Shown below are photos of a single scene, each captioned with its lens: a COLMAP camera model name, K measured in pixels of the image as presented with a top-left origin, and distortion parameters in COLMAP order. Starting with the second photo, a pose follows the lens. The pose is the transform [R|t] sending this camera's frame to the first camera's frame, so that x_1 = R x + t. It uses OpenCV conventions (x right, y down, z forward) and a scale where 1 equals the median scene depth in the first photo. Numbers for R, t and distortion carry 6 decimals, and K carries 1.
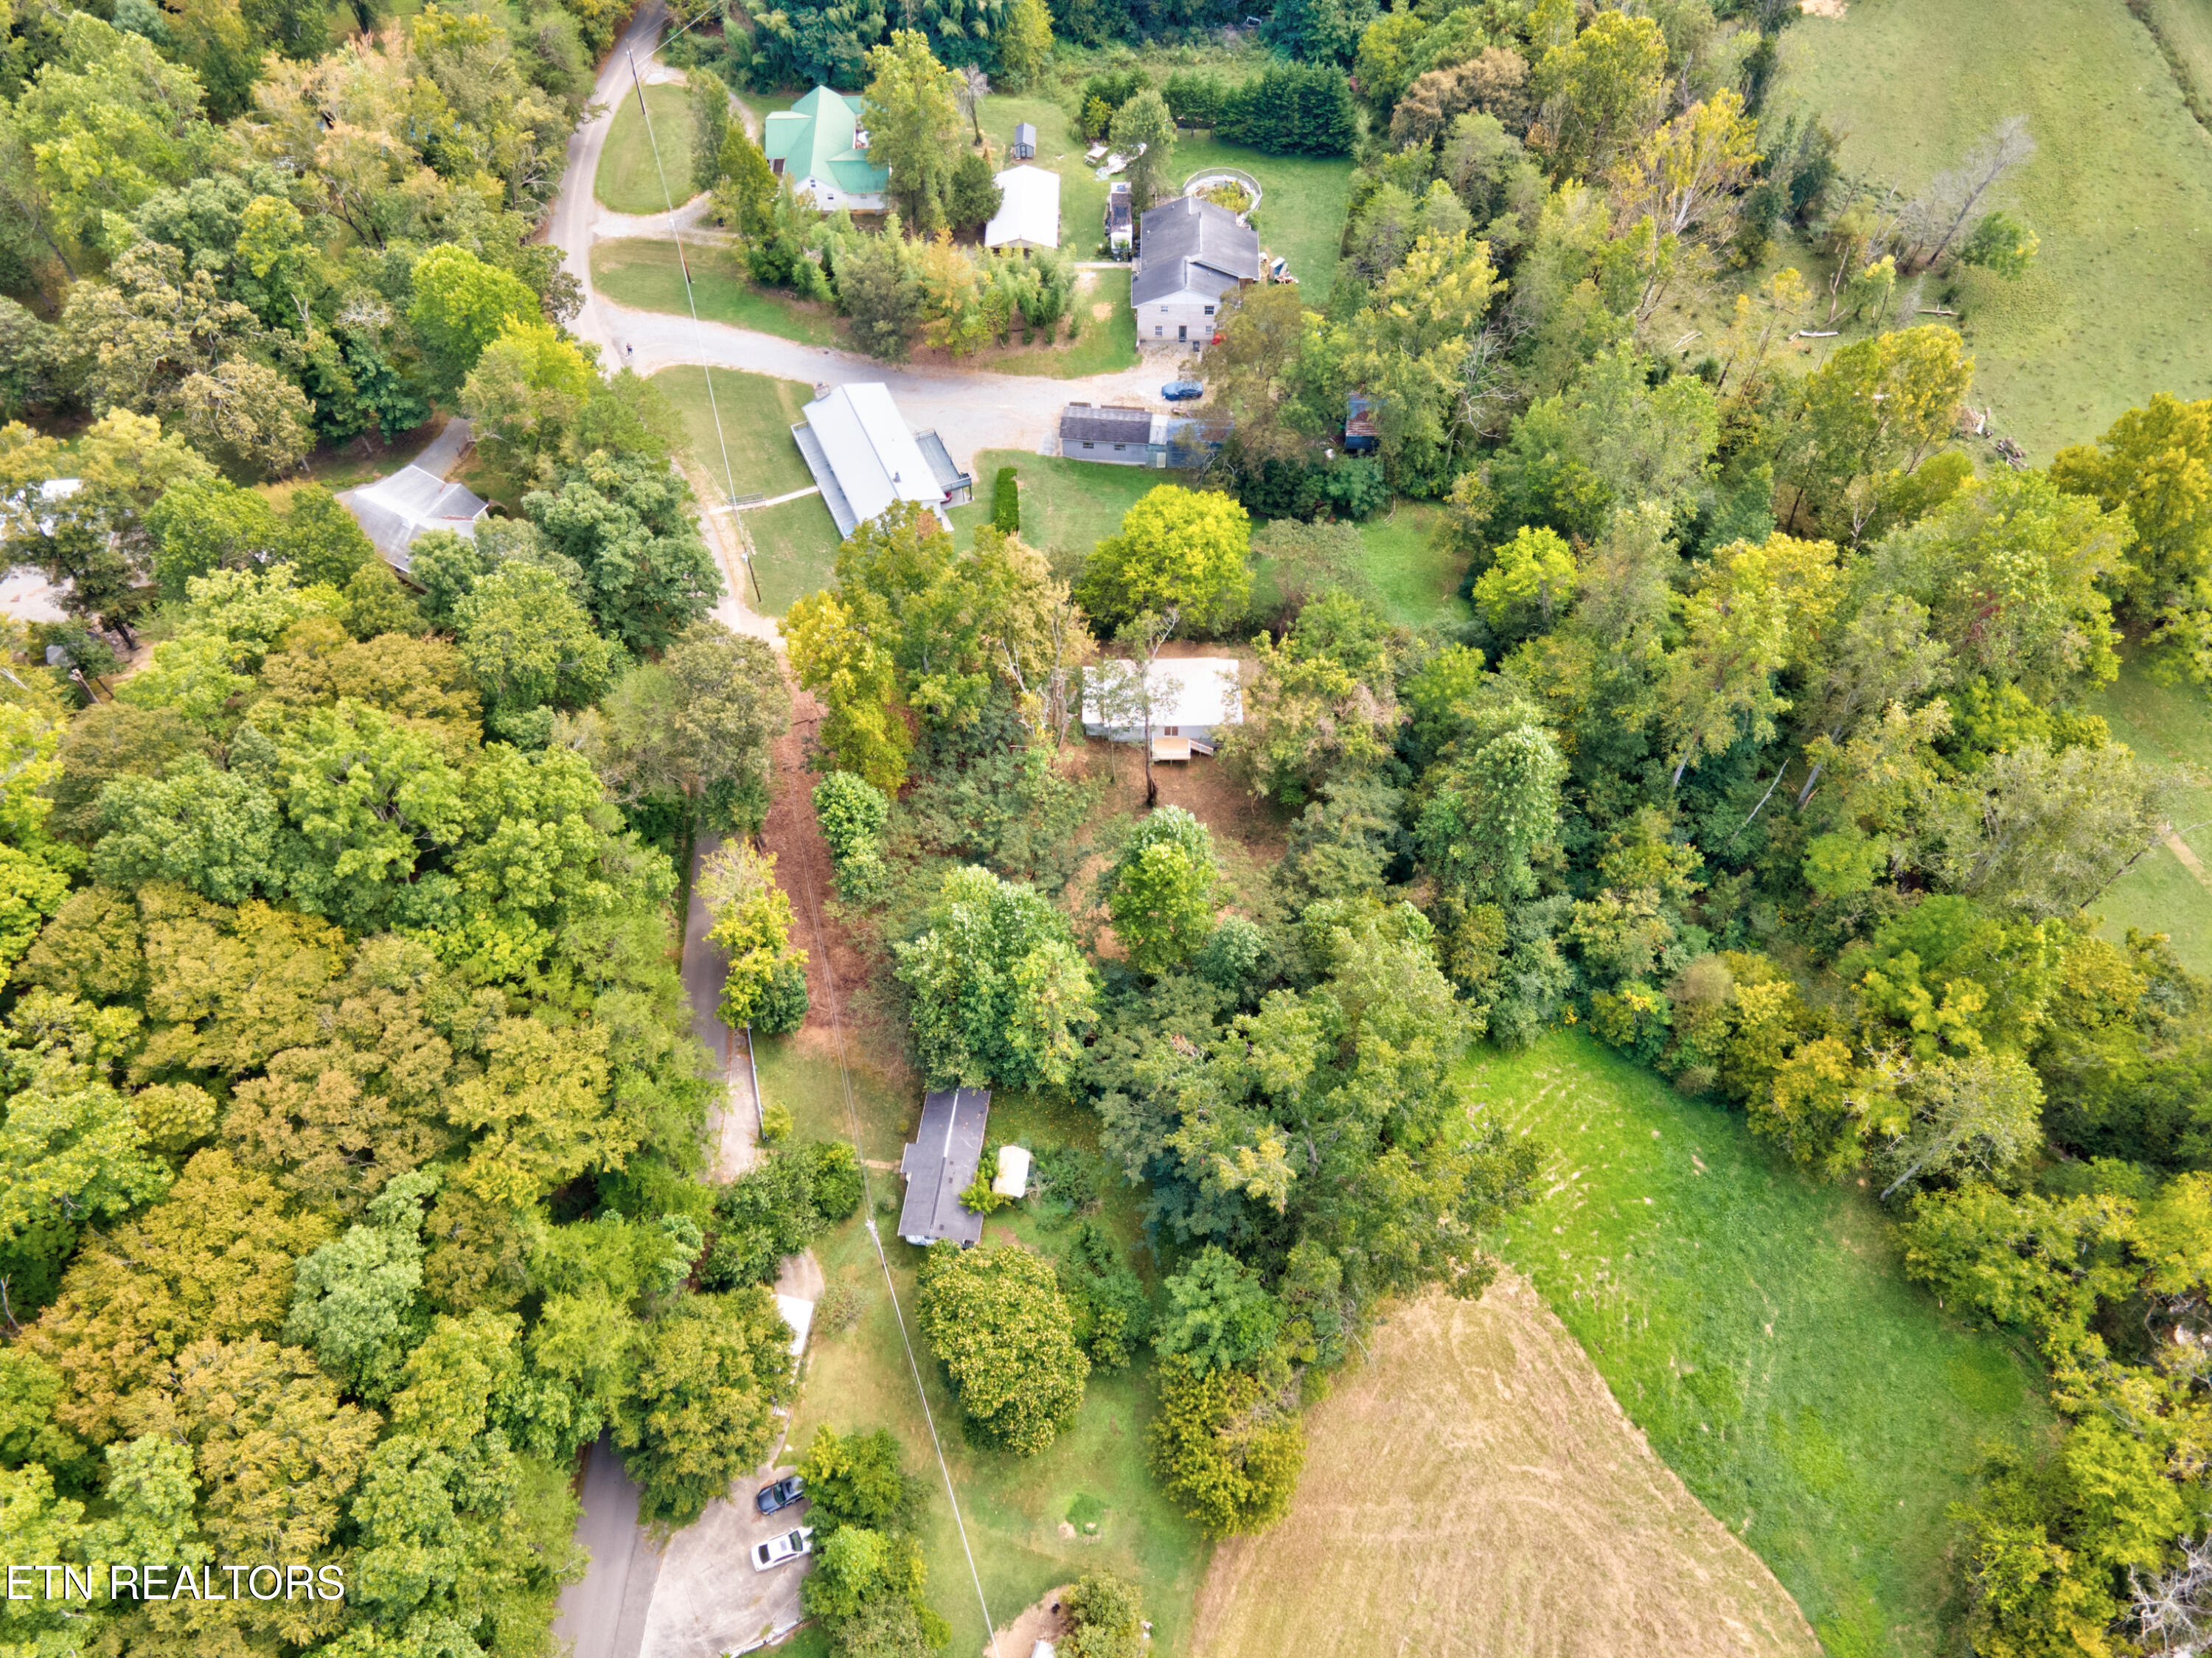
lens RADIAL K [[1629.7, 0, 1090.3], [0, 1629.7, 839.8], [0, 0, 1]] dist [0.043101, 0.008204]
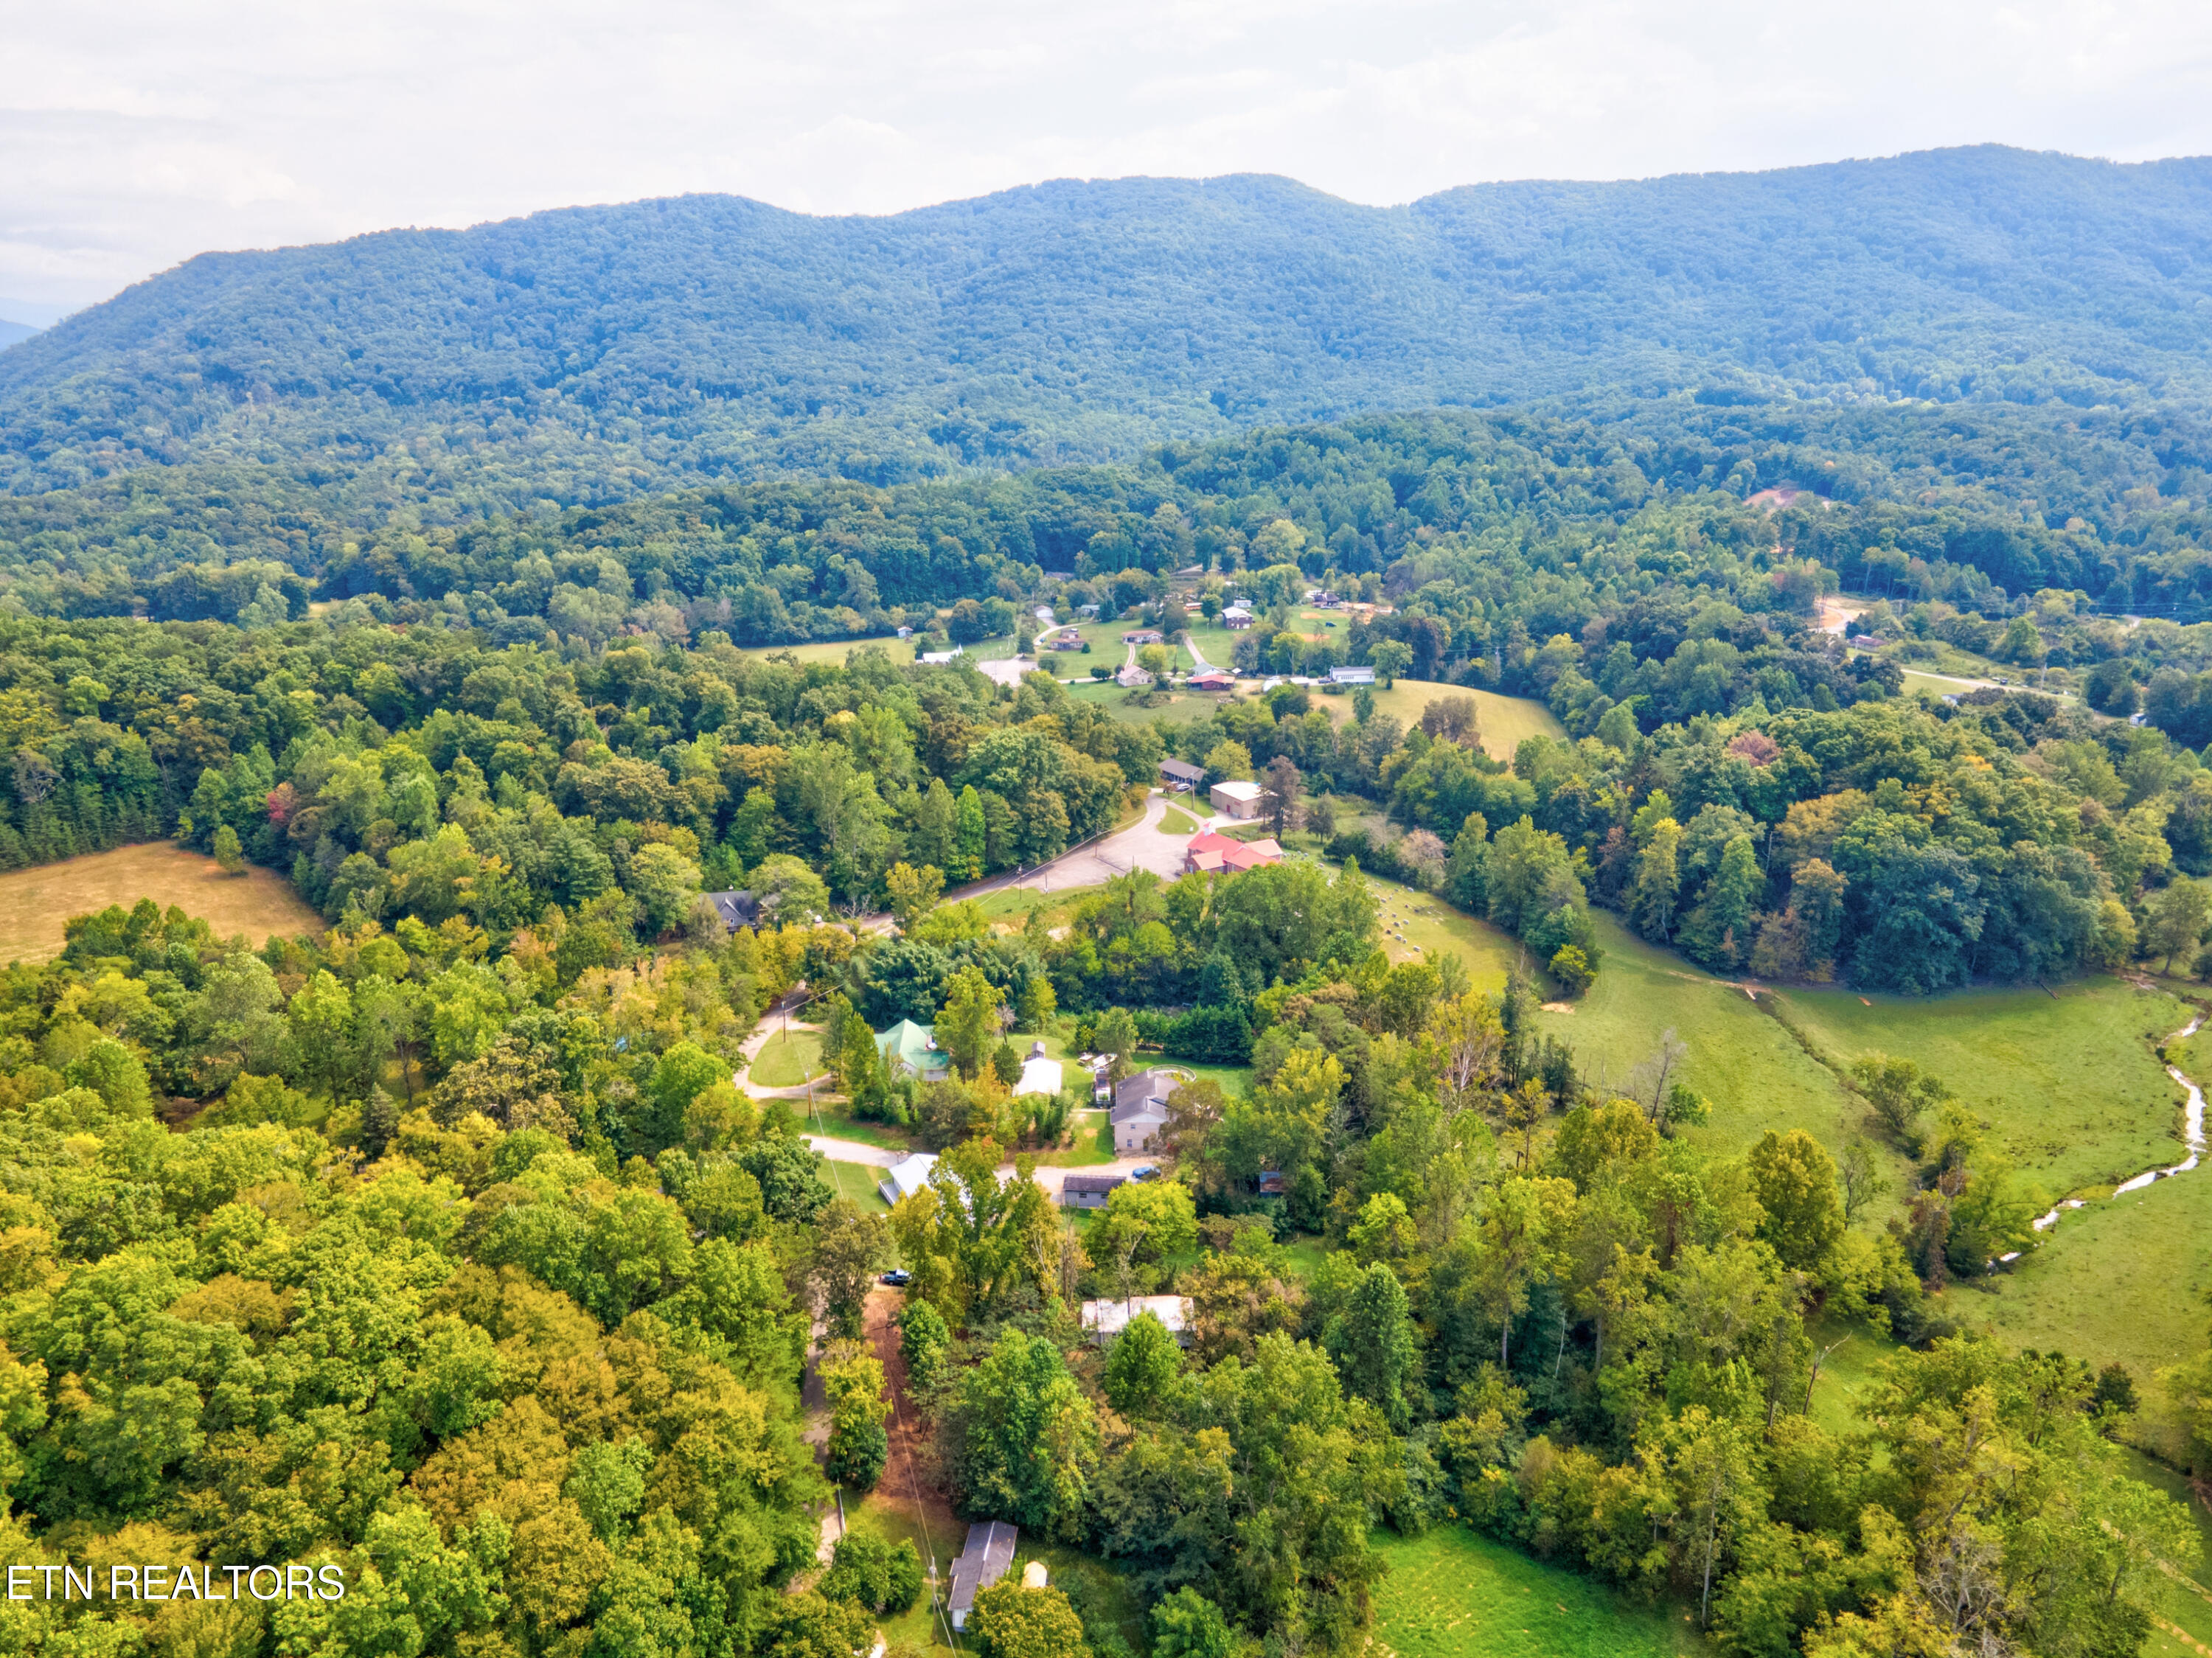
lens RADIAL K [[1629.2, 0, 1100.4], [0, 1629.2, 846.6], [0, 0, 1]] dist [0.008759, 0.079483]
pose [[0.999644, 0.007848, 0.025496, -0.027825], [0.010728, 0.756782, -0.653579, 0.522562], [-0.024425, 0.653620, 0.756429, -0.326383]]
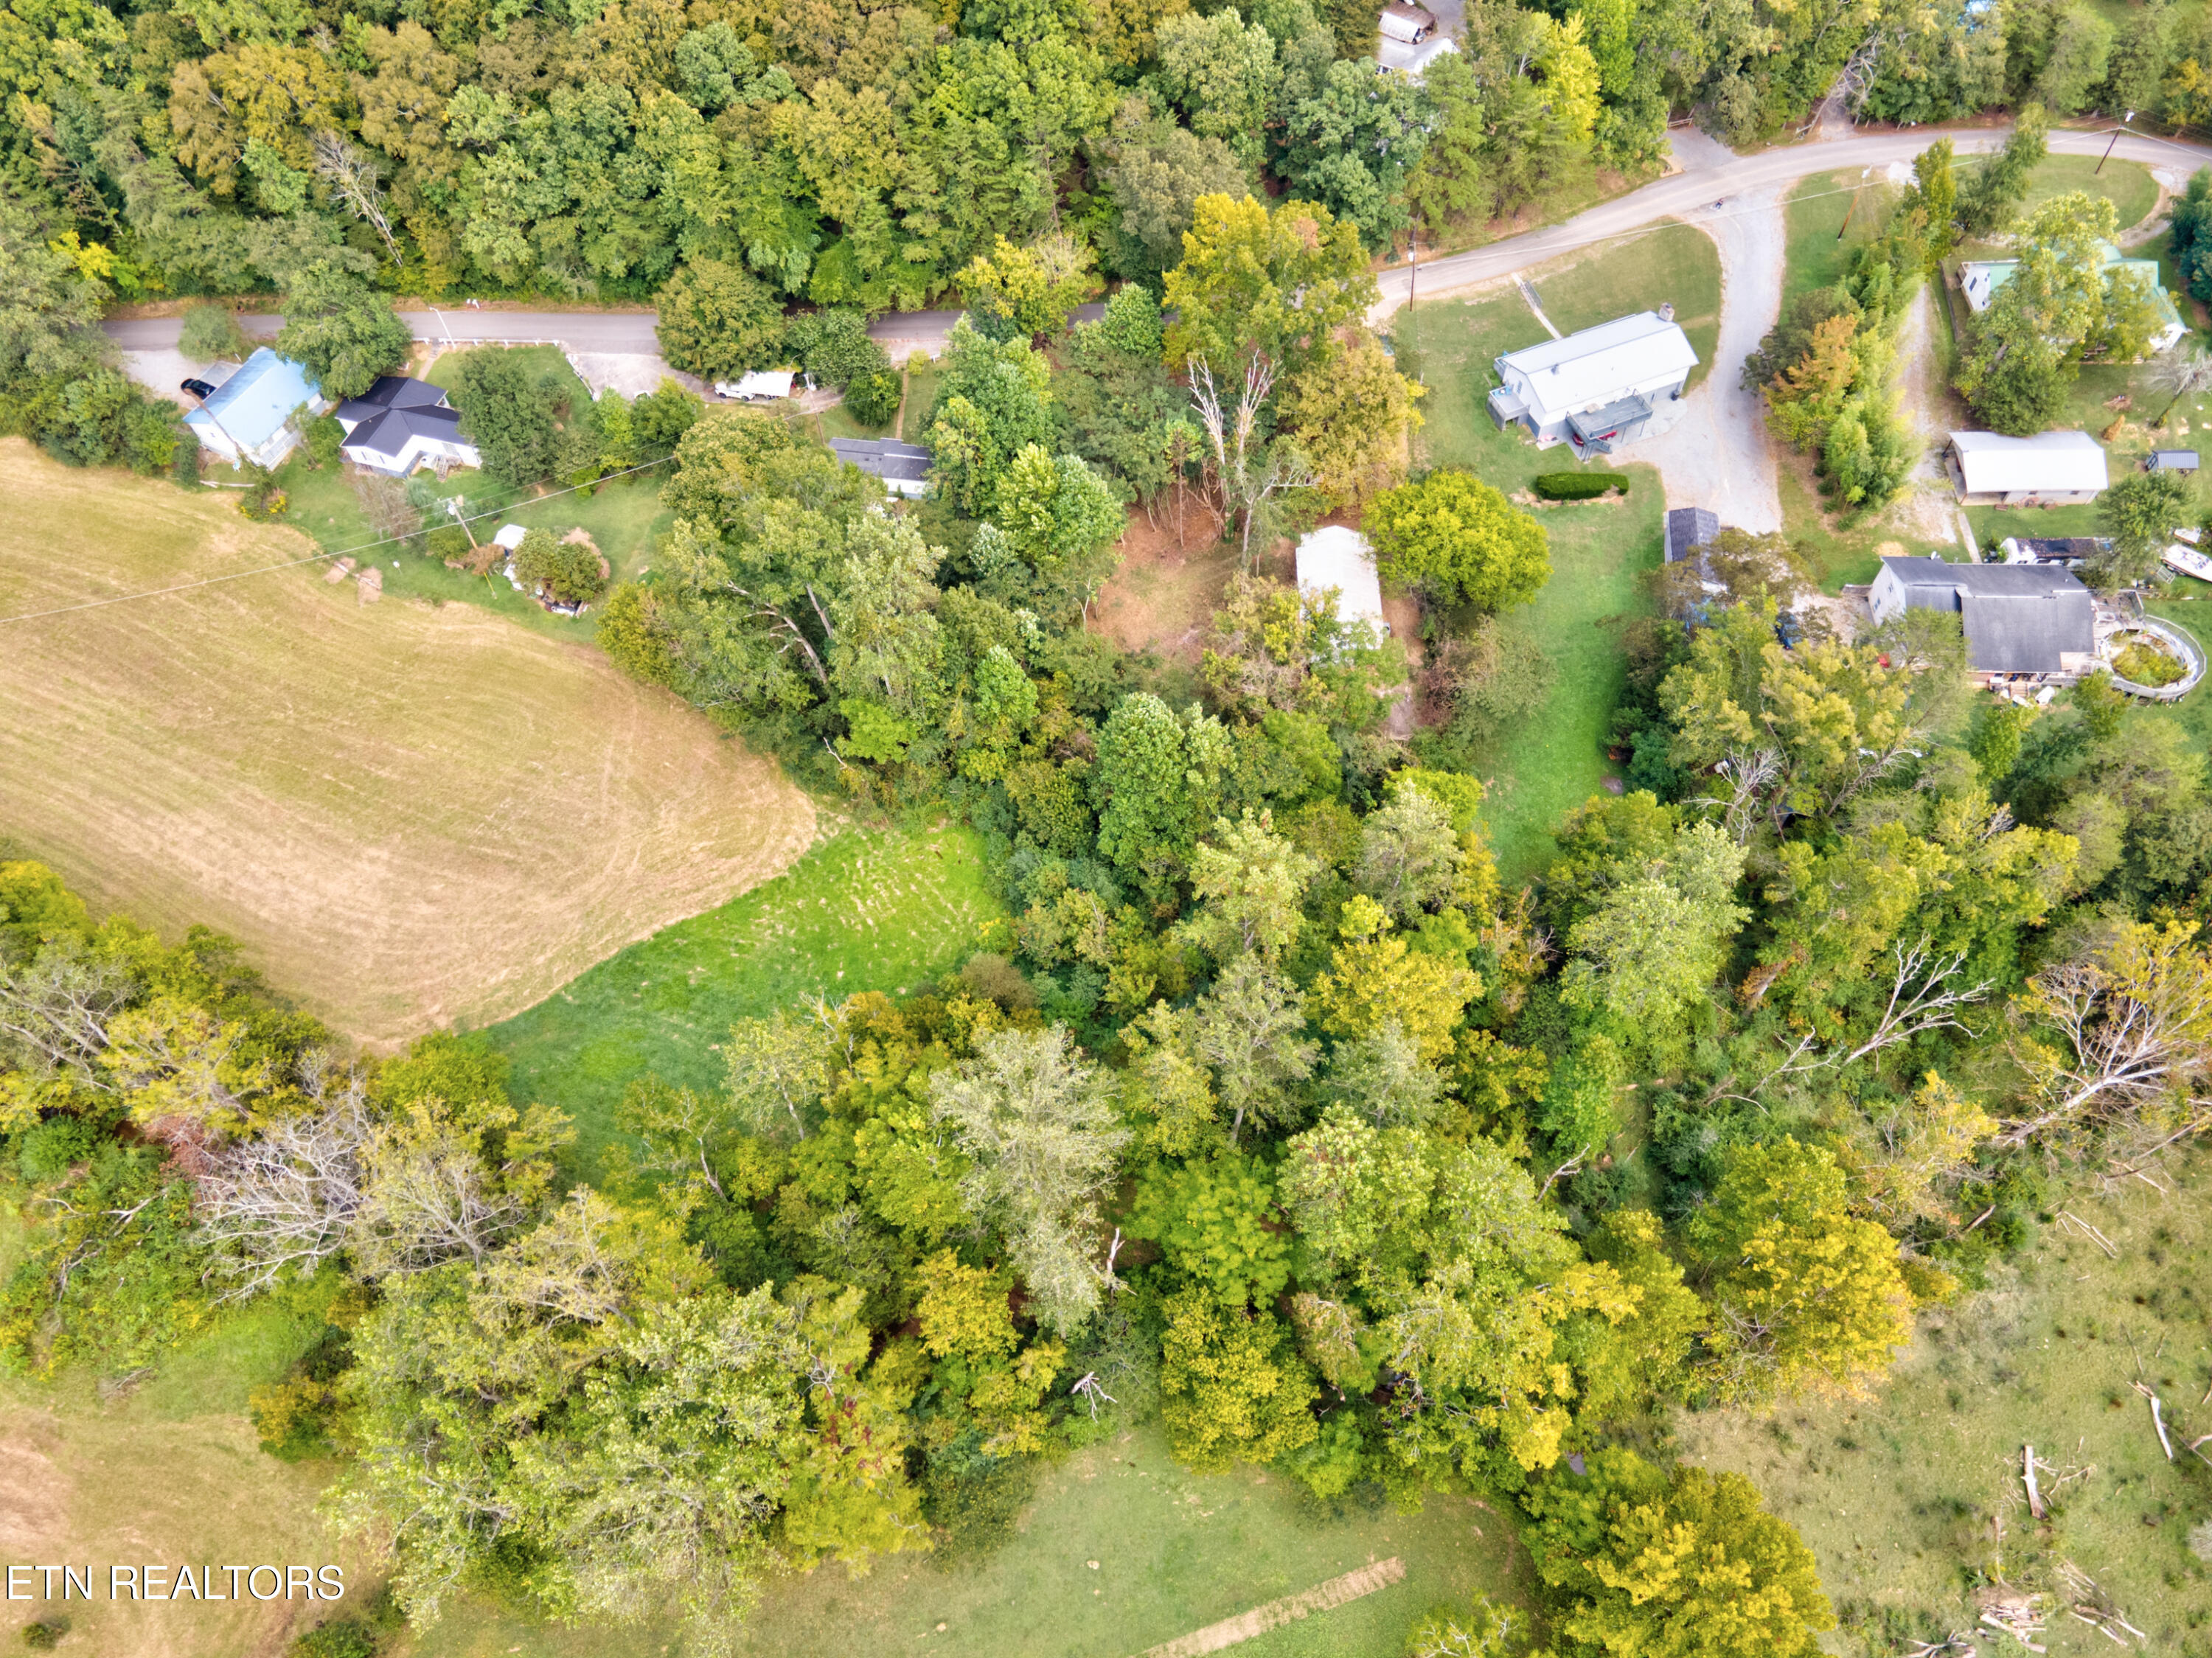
lens RADIAL K [[1629.2, 0, 1100.4], [0, 1629.2, 846.6], [0, 0, 1]] dist [0.008759, 0.079483]
pose [[-0.014859, 0.844719, -0.535004, 0.743475], [-0.823705, 0.292979, 0.485462, -0.422777], [0.566824, 0.447899, 0.691445, 0.260098]]
